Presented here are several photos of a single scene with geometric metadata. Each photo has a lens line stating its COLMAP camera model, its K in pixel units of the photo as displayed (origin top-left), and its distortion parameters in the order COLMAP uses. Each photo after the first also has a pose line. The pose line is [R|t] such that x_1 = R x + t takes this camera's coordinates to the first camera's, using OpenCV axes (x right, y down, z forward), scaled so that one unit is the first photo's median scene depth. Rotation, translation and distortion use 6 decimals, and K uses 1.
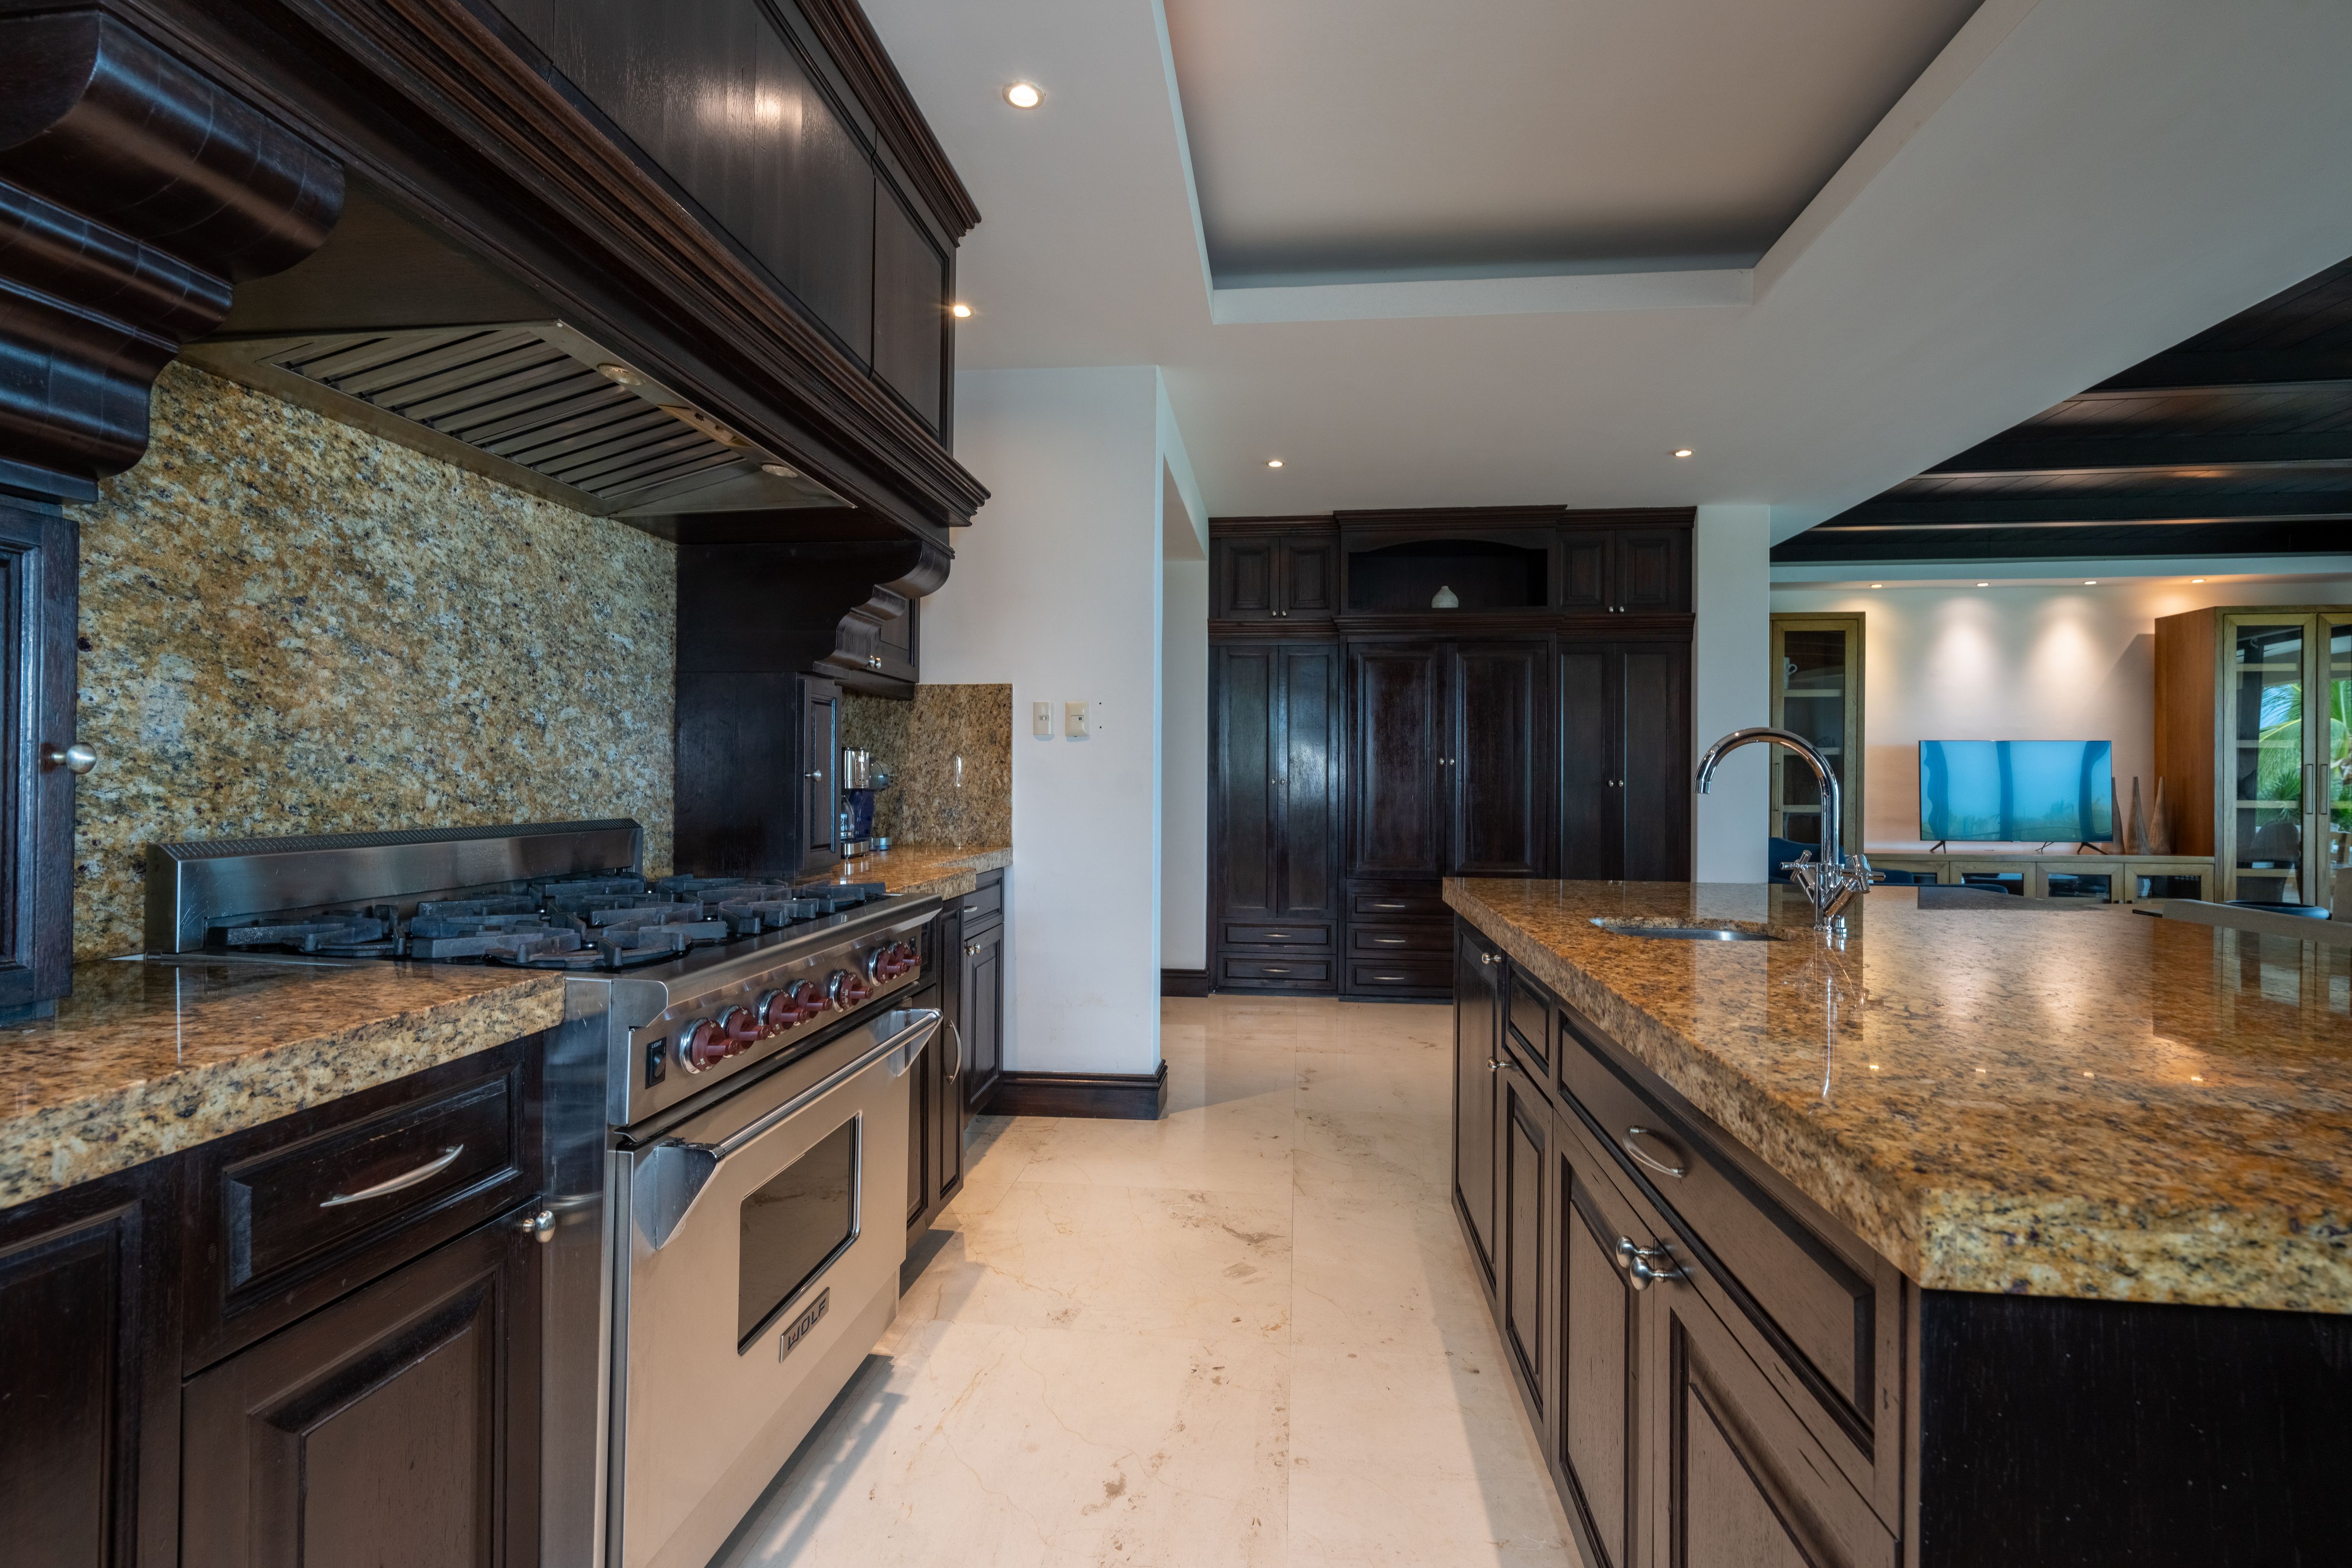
lens RADIAL K [[1069.4, 0, 1176.0], [0, 1069.4, 784.0], [0, 0, 1]] dist [0.000664, -0.000081]
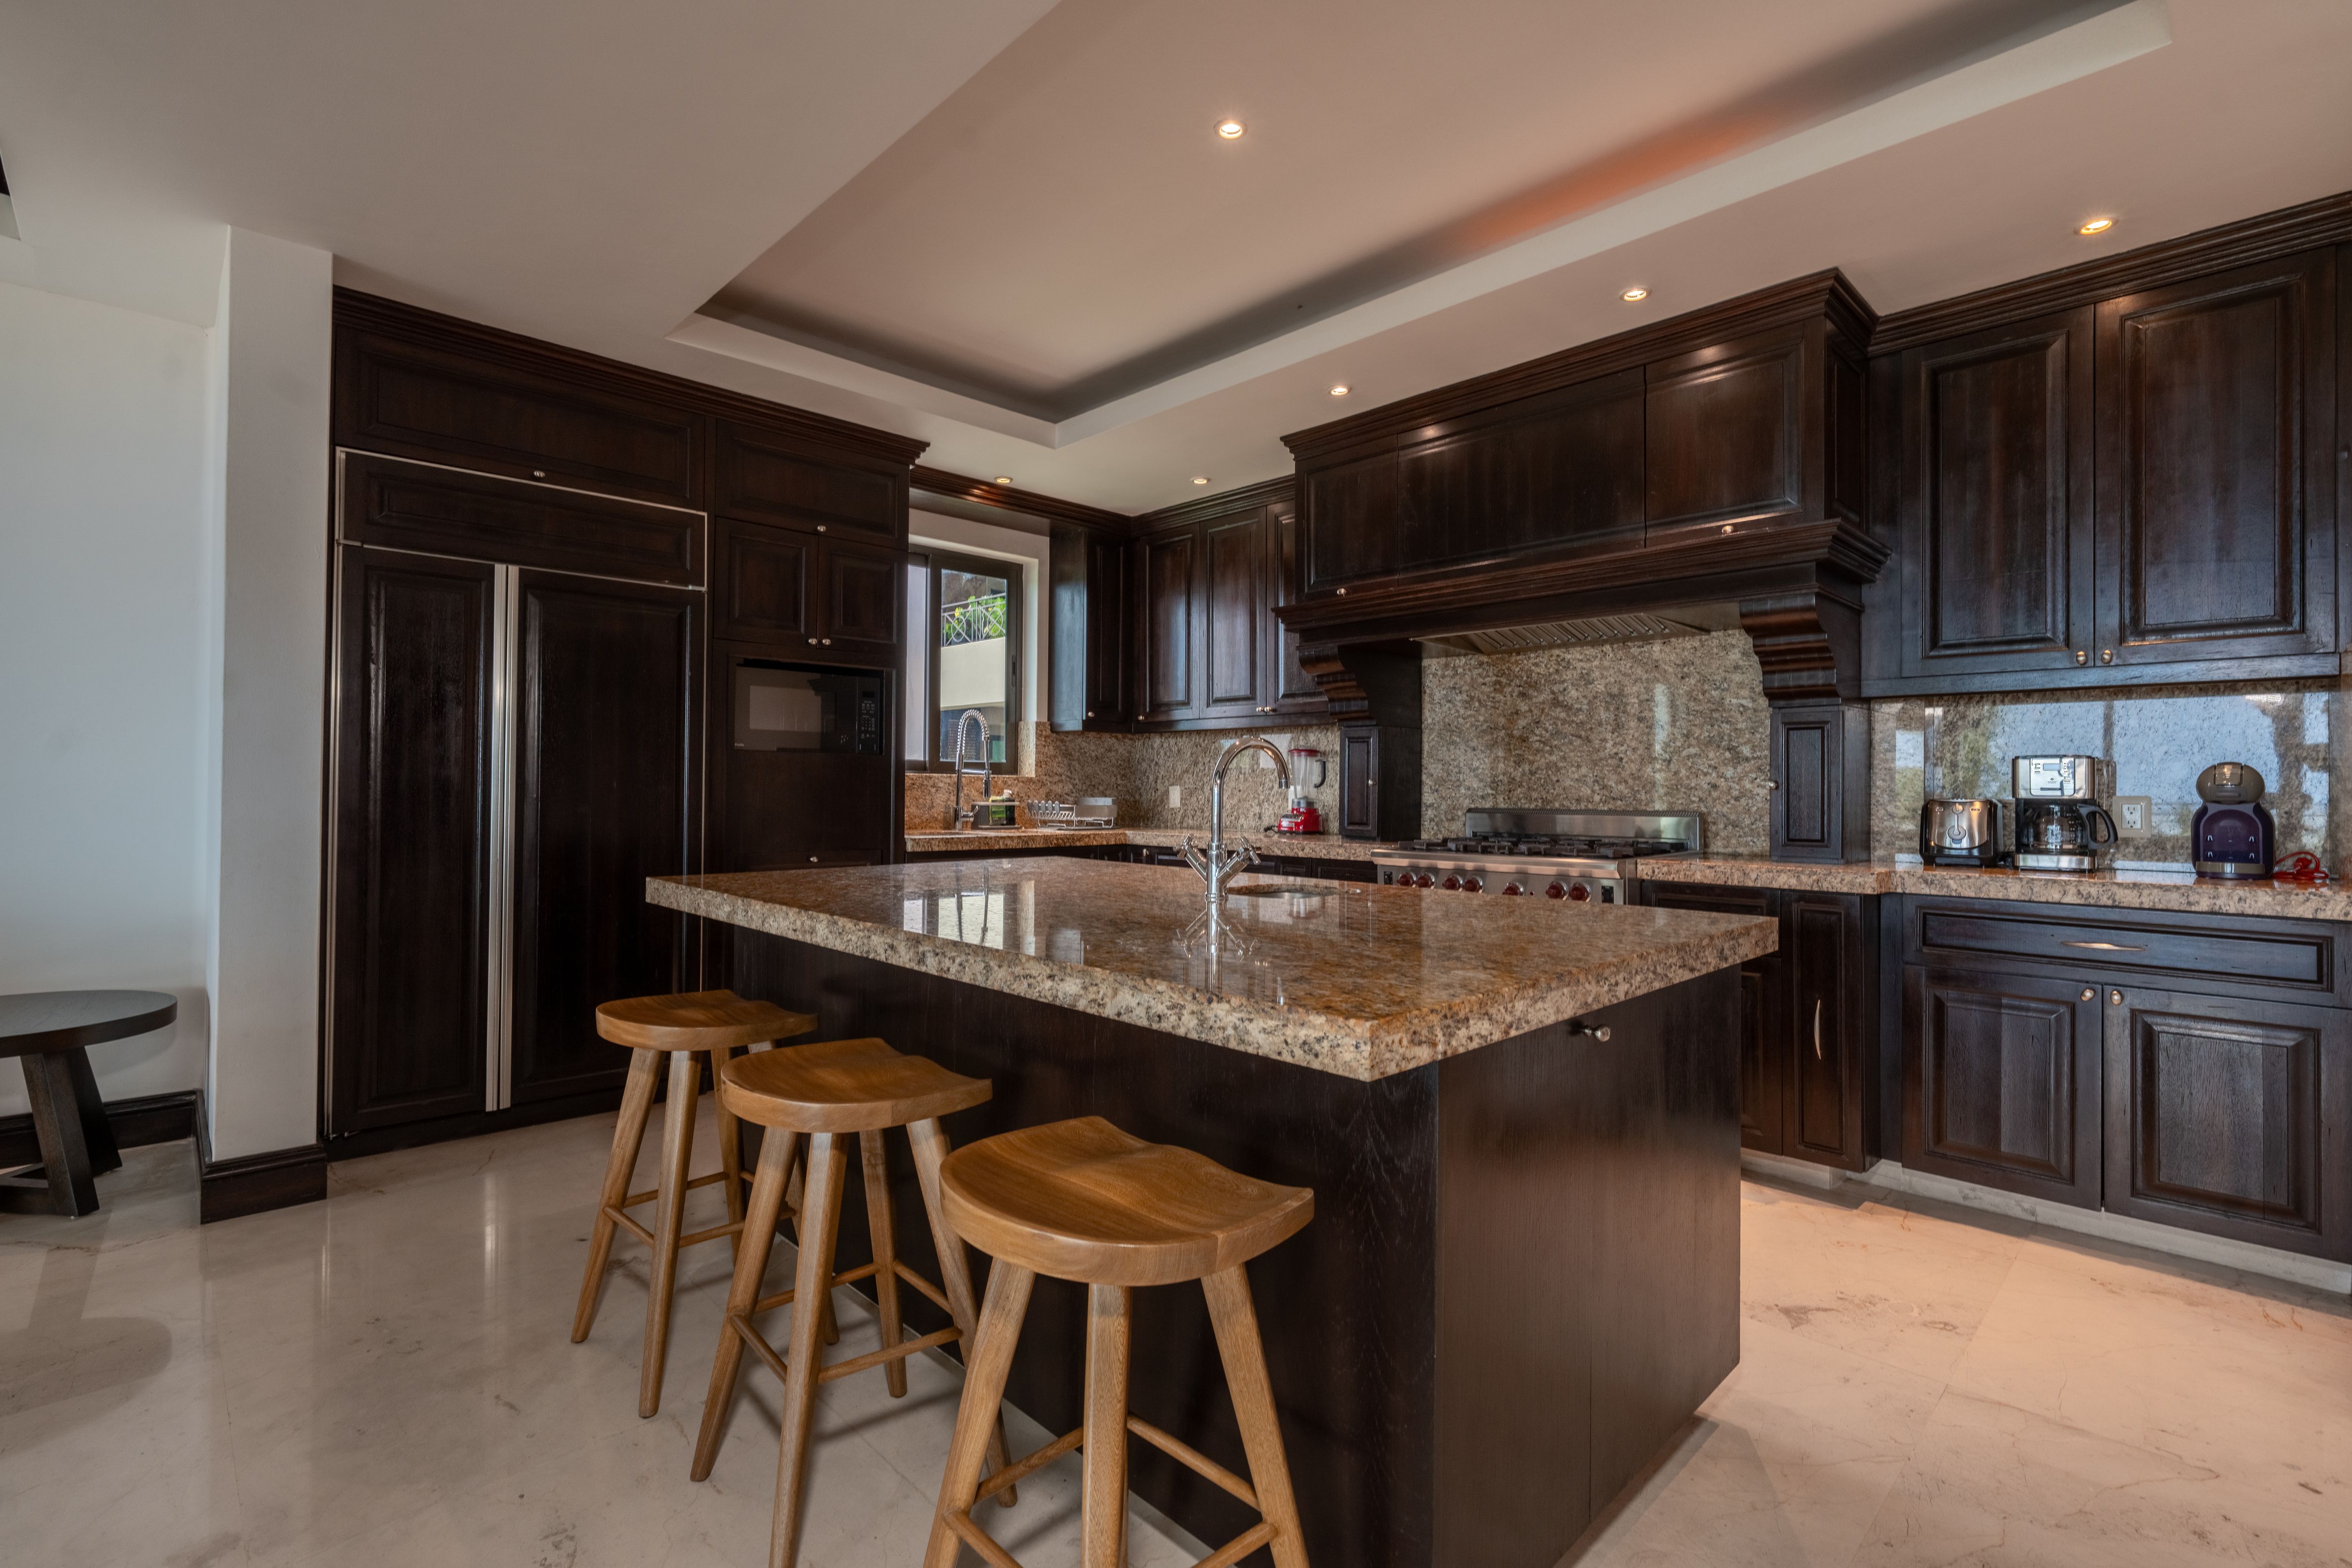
lens RADIAL K [[1069.4, 0, 1176.0], [0, 1069.4, 784.0], [0, 0, 1]] dist [0.000664, -0.000081]
pose [[-0.635848, -0.012655, -0.771711, 1.560029], [-0.011344, 0.999911, -0.007050, 0.011820], [0.771731, 0.004271, -0.635934, 1.704615]]
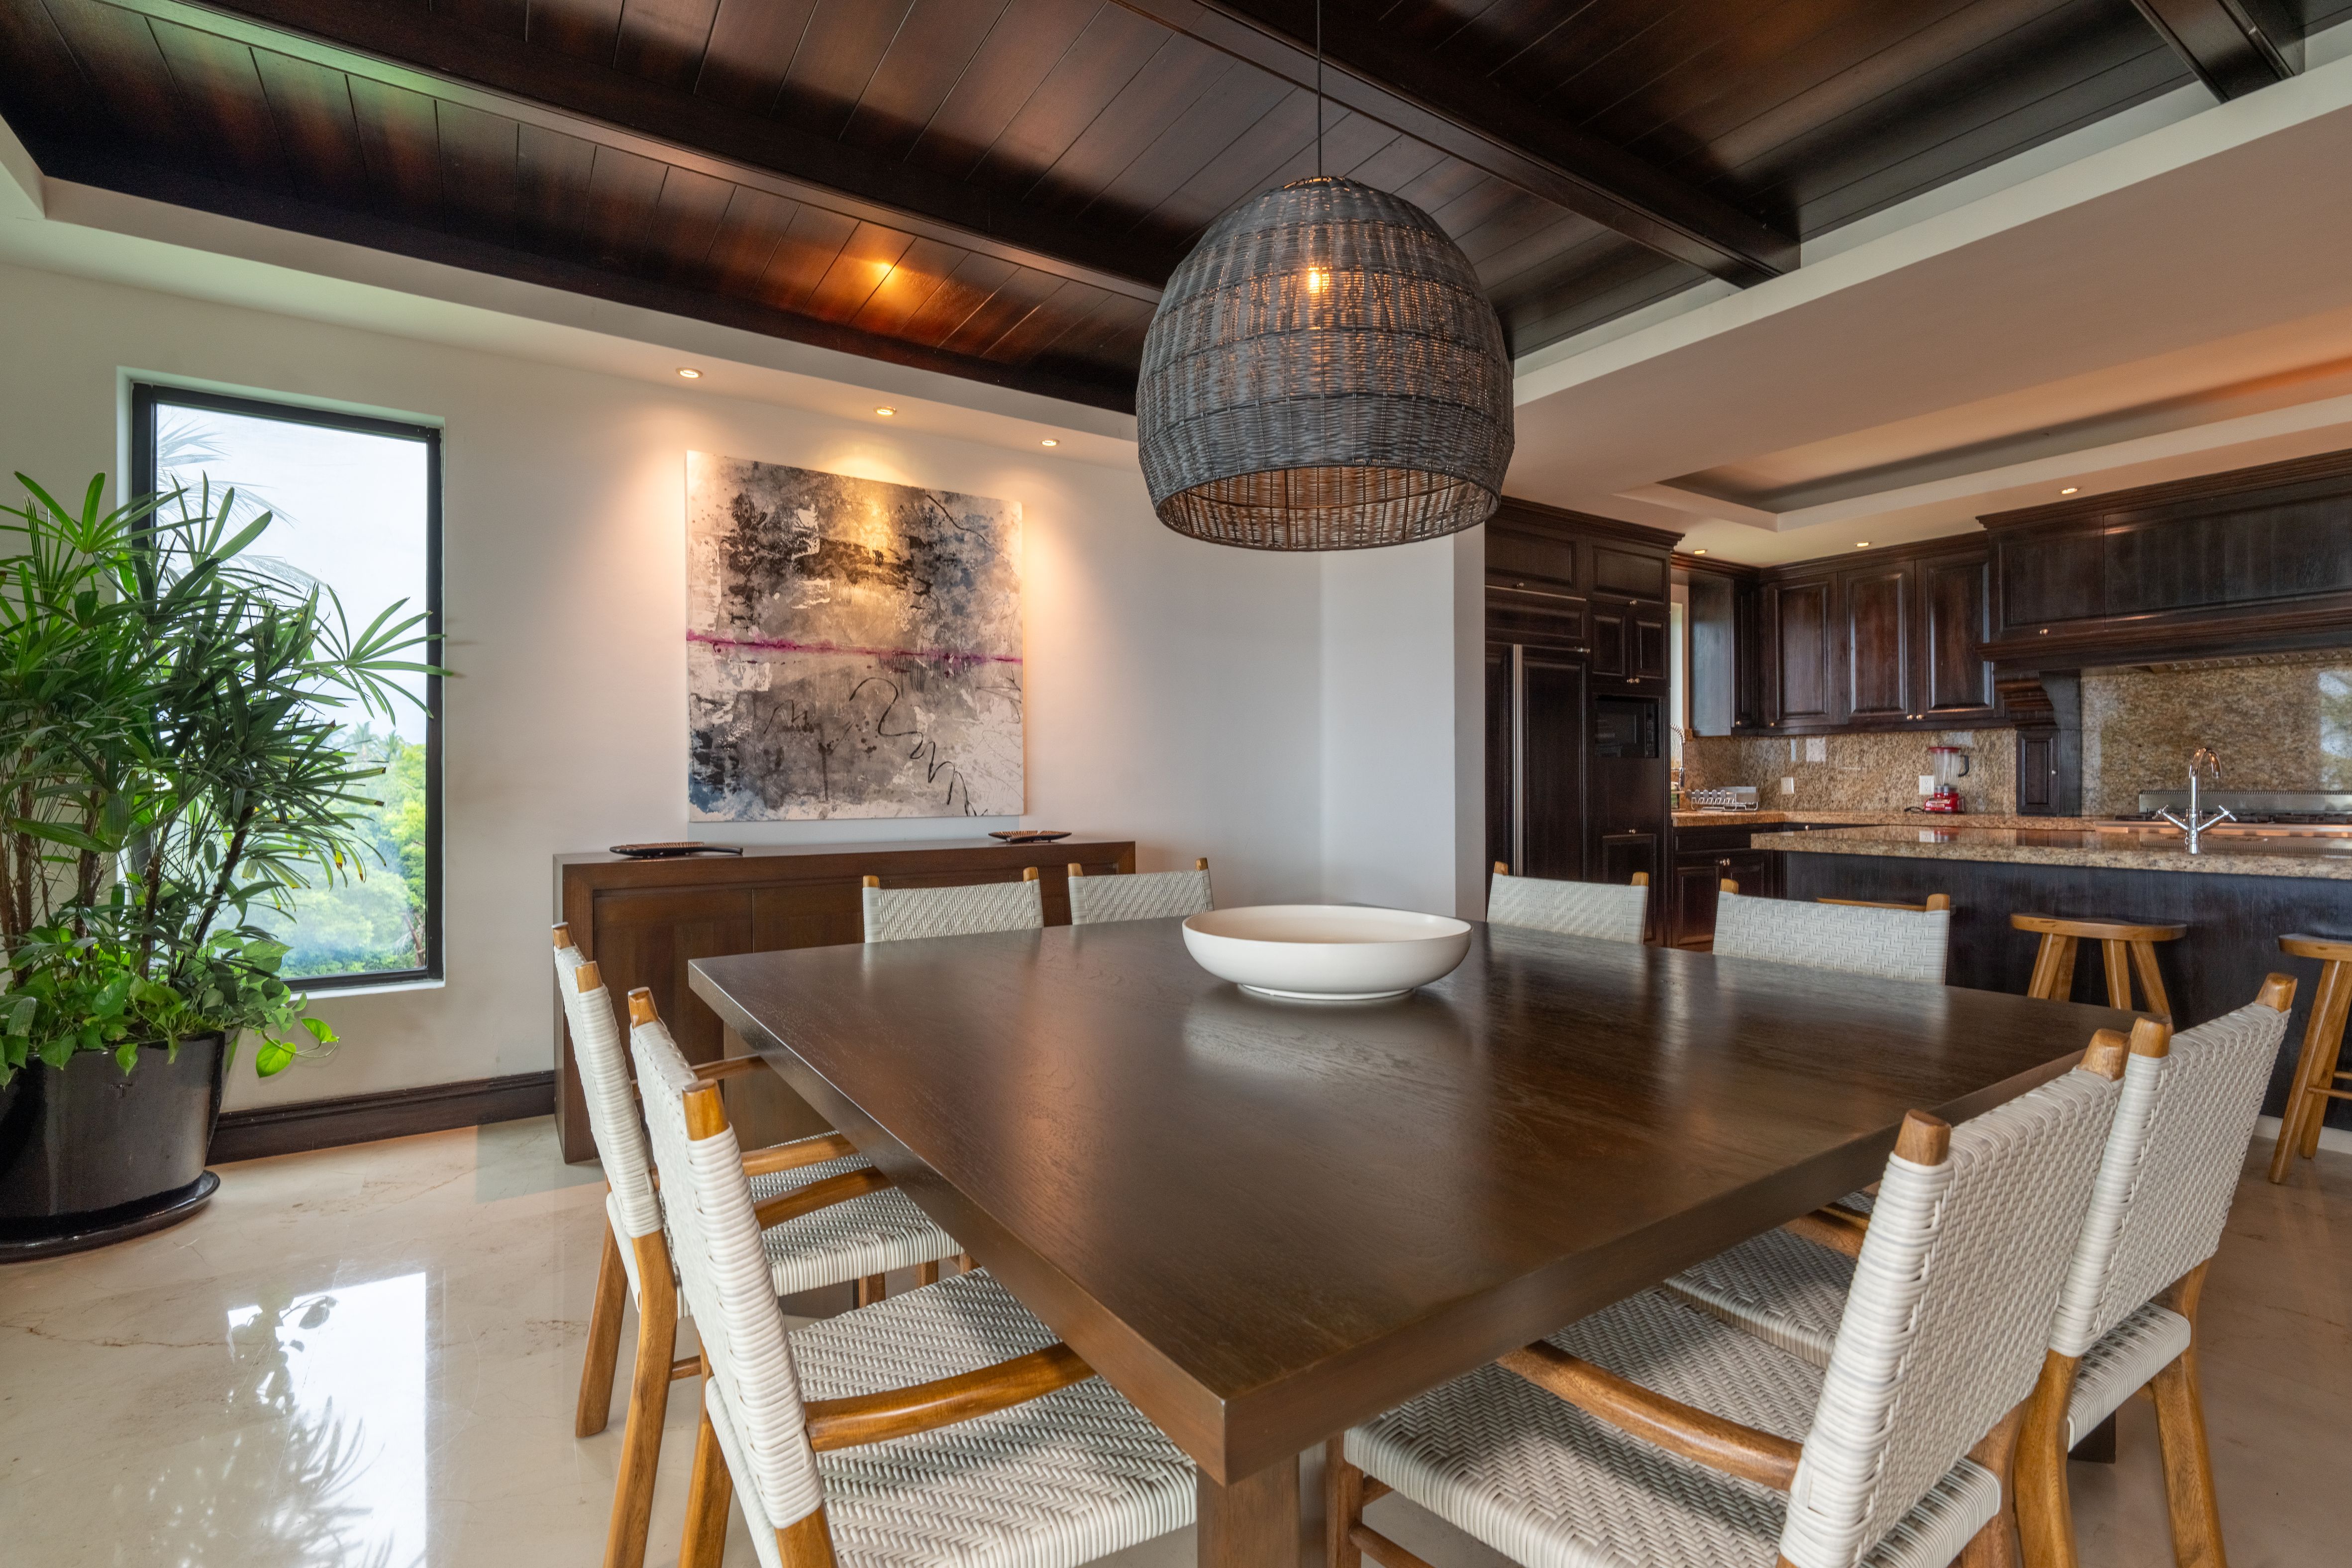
lens RADIAL K [[1069.3, 0, 1176.0], [0, 1069.3, 784.0], [0, 0, 1]] dist [0.000664, -0.000081]
pose [[-0.775637, 0.000298, -0.631180, 3.446939], [0.000378, 1.000000, 0.000007, 0.019579], [0.631179, -0.000233, -0.775637, 1.345559]]
